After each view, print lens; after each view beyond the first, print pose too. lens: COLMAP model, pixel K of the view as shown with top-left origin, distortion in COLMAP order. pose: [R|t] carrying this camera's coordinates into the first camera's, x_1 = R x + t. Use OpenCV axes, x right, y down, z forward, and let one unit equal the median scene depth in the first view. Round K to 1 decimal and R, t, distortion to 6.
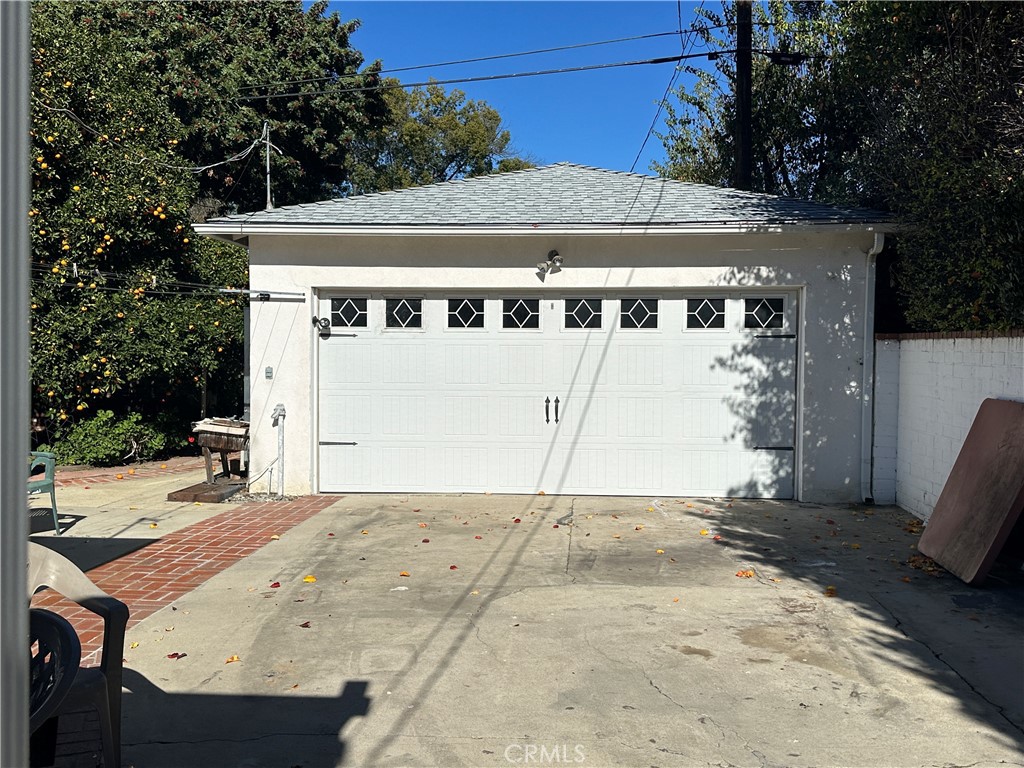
lens RADIAL K [[994.4, 0, 509.1], [0, 994.4, 382.5], [0, 0, 1]] dist [0.038222, 0.000000]
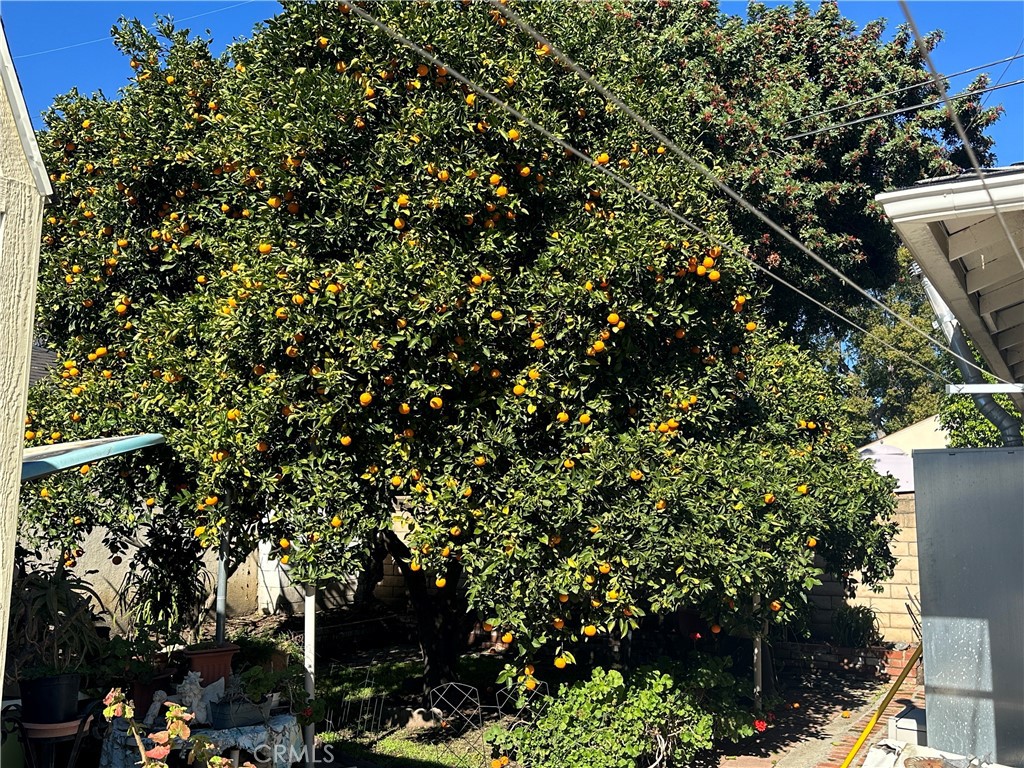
lens RADIAL K [[994.4, 0, 515.3], [0, 994.4, 383.3], [0, 0, 1]] dist [0.038222, 0.000000]
pose [[0.905918, -0.056642, -0.419647, -0.235167], [-0.011851, 0.987234, -0.158836, -0.033561], [0.423287, 0.148865, 0.893682, 0.532285]]
